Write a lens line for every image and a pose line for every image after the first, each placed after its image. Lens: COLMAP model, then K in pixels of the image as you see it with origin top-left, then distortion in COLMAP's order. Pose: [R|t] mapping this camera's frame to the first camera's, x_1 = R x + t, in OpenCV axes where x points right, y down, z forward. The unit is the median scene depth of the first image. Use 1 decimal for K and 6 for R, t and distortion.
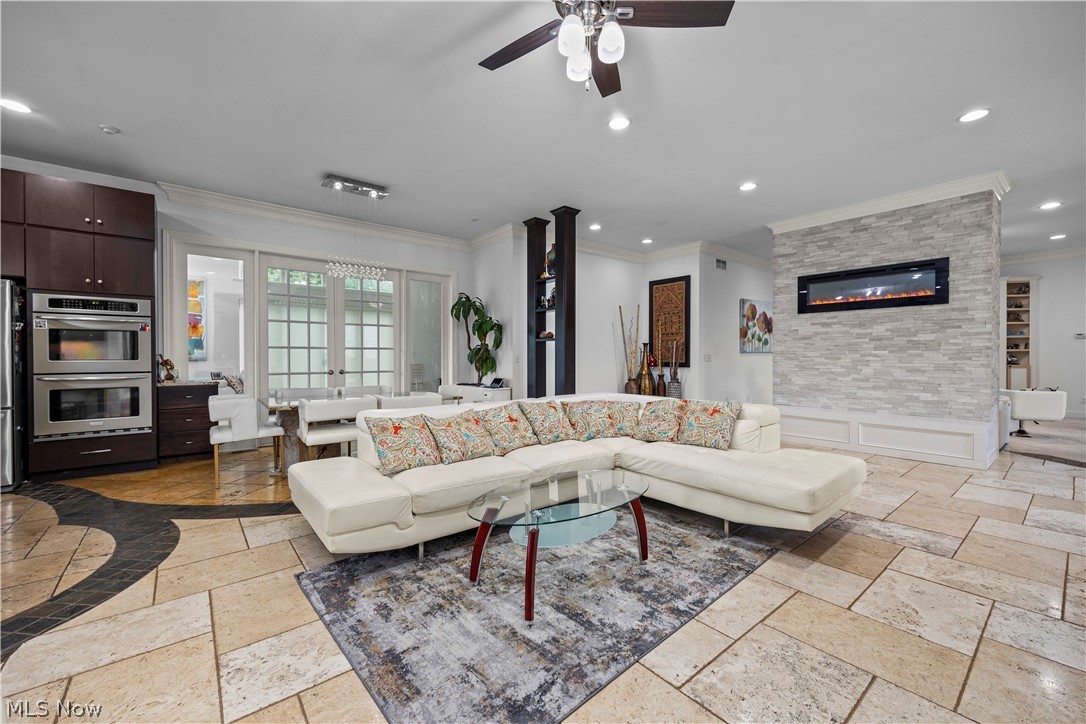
lens RADIAL K [[436.2, 0, 543.0], [0, 436.2, 362.0], [0, 0, 1]] dist [0.002280, -0.000088]
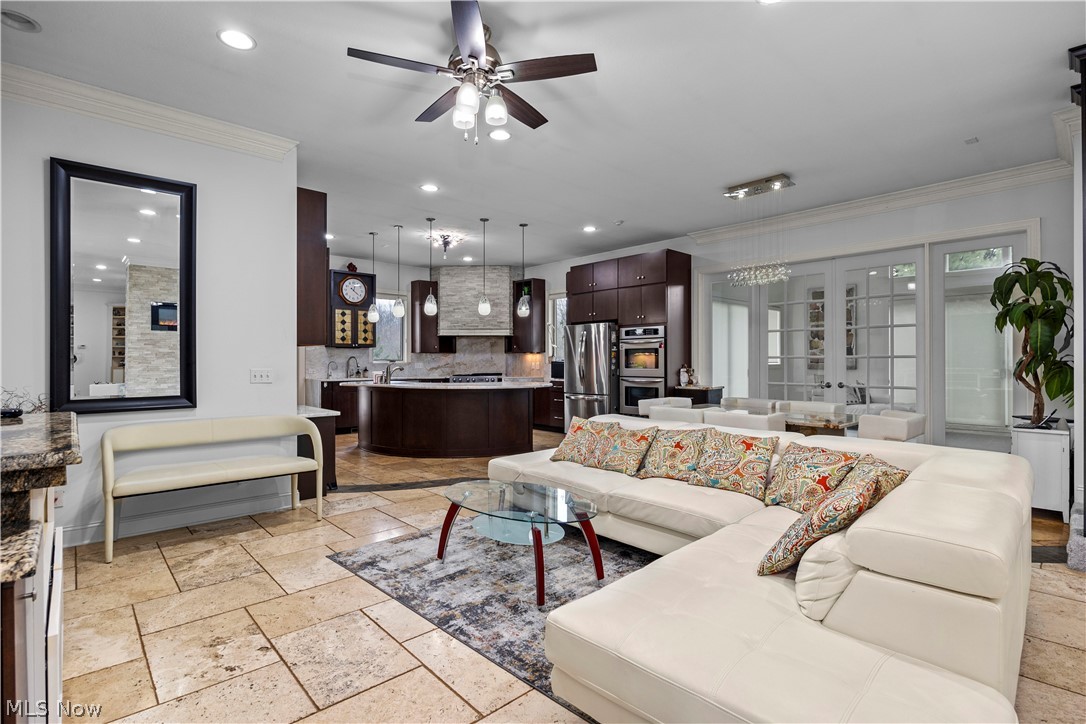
lens RADIAL K [[515.5, 0, 546.6], [0, 515.5, 366.4], [0, 0, 1]] dist [-0.012952, 0.000439]
pose [[0.064335, 0.010983, -0.997868, 0.590140], [-0.012049, 0.999875, 0.010228, -0.019734], [0.997856, 0.011366, 0.064459, 0.437835]]
